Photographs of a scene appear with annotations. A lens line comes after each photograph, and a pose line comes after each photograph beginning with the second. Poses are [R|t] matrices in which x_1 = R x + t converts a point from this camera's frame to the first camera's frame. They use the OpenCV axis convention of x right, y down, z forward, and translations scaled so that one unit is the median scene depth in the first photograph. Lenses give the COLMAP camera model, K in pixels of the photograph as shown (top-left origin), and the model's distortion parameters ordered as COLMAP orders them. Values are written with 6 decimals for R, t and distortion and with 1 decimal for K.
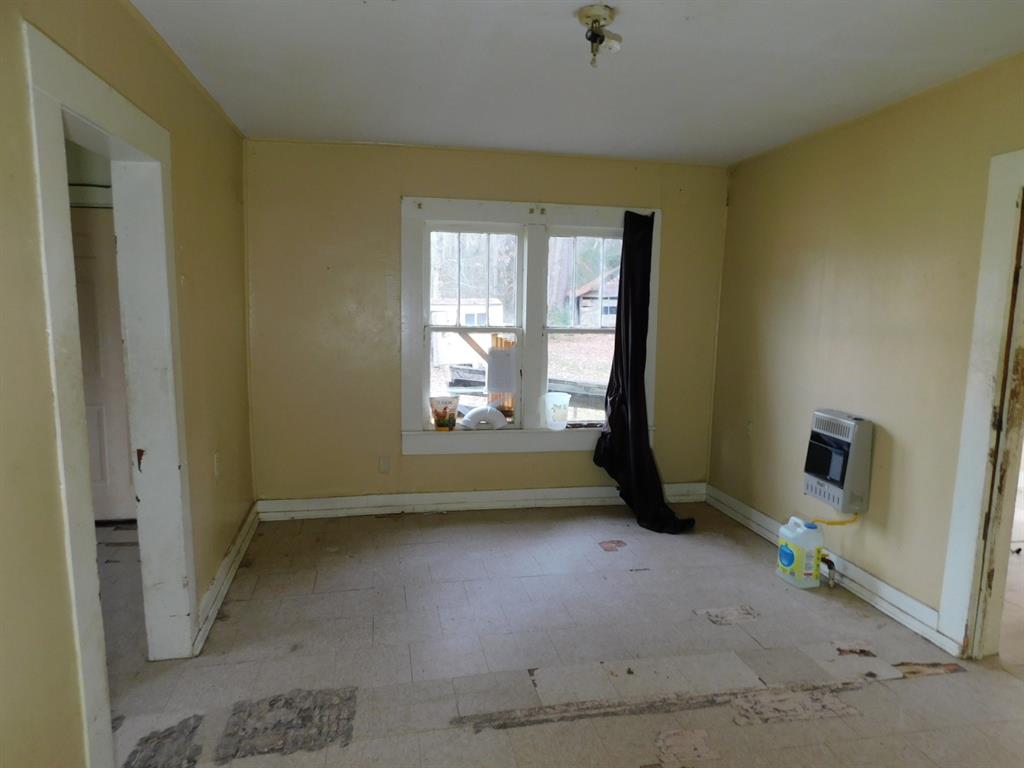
lens RADIAL K [[675.6, 0, 512.0], [0, 675.6, 384.0], [0, 0, 1]] dist [-0.081428, 0.062884]
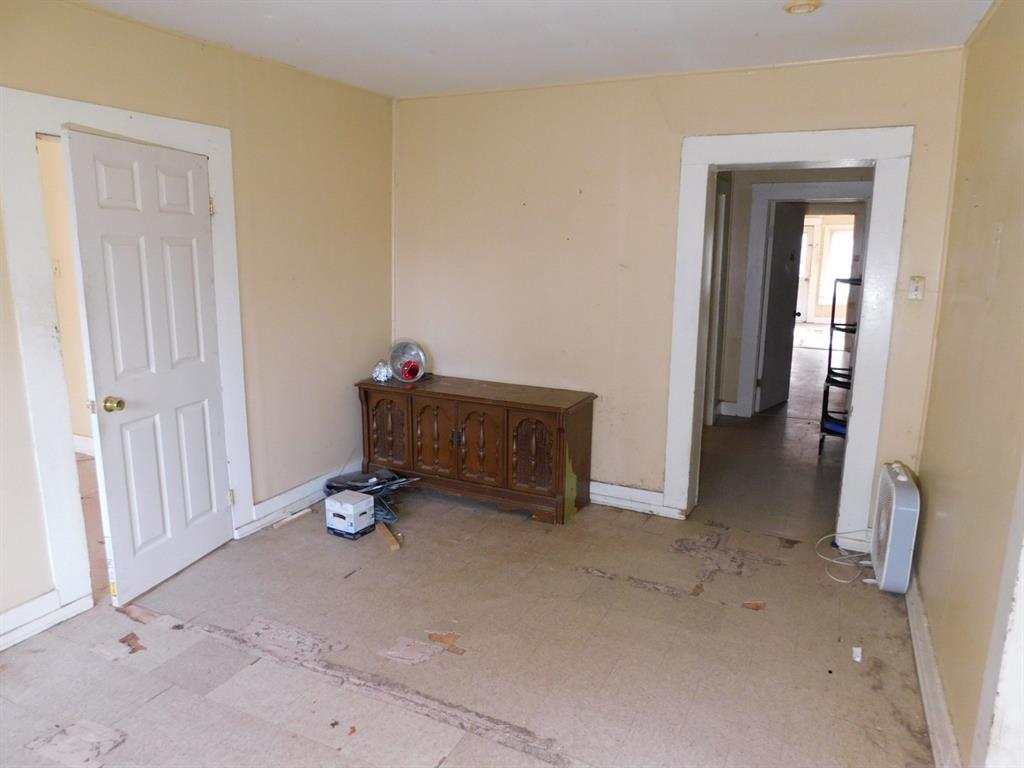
lens RADIAL K [[675.6, 0, 512.0], [0, 675.6, 384.0], [0, 0, 1]] dist [-0.081428, 0.062884]
pose [[-0.790245, -0.141409, 0.596252, -0.408564], [0.062460, 0.949355, 0.307934, -0.190349], [-0.609600, 0.280585, -0.741391, 1.332642]]
